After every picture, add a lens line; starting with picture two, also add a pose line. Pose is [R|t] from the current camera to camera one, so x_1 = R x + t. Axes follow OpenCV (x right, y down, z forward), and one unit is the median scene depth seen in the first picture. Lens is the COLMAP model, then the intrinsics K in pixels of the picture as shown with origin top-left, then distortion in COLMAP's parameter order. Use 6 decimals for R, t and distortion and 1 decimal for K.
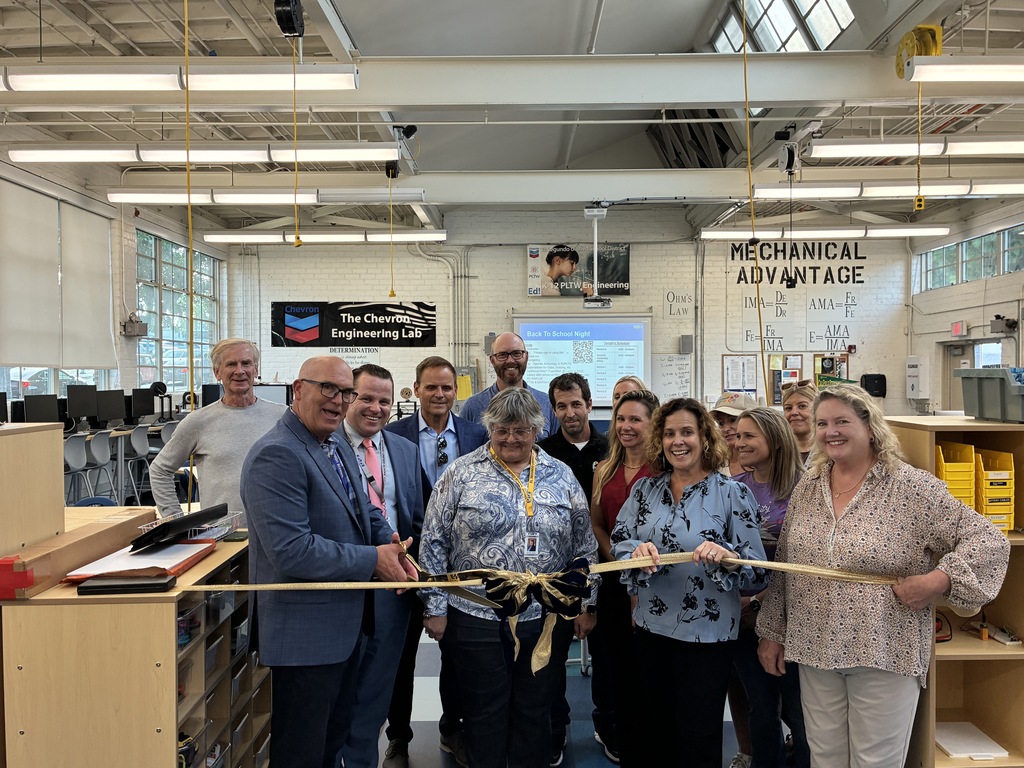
lens RADIAL K [[864.7, 0, 512.7], [0, 864.7, 384.3], [0, 0, 1]] dist [0.000088, 0.000038]
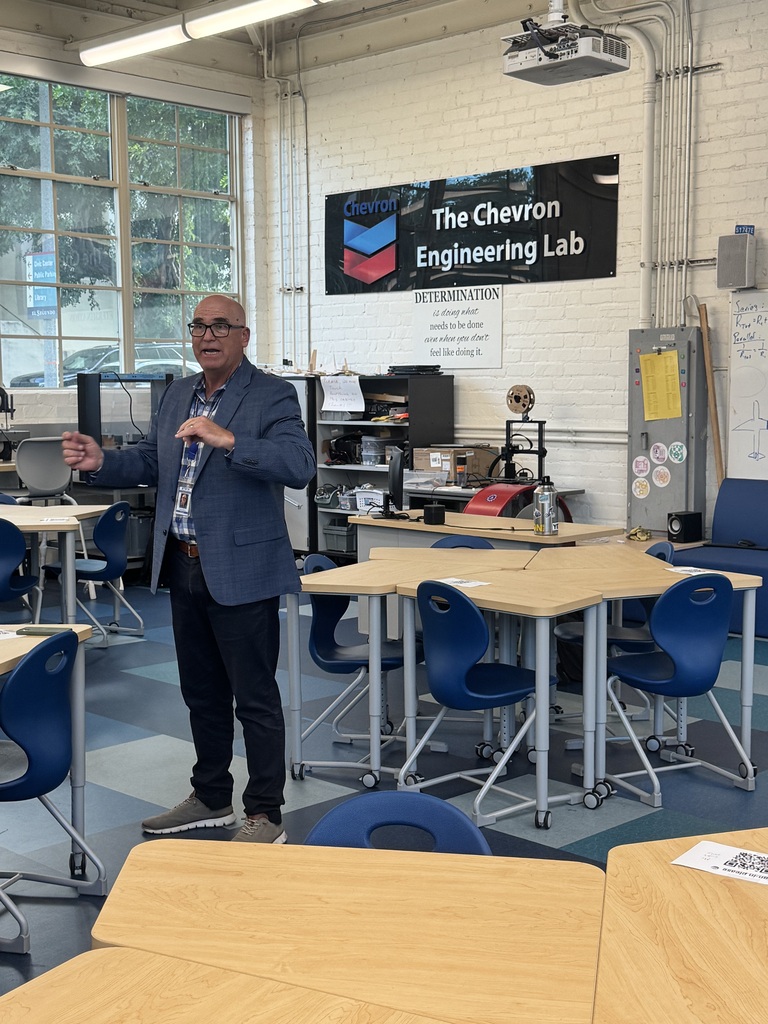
lens RADIAL K [[1419.0, 0, 383.8], [0, 1419.0, 512.7], [0, 0, 1]] dist [0.147488, 0.000000]
pose [[0.708463, 0.065120, -0.702737, 0.286528], [-0.000347, 0.995766, 0.091924, 0.002181], [0.705748, -0.064881, 0.705486, 0.479066]]
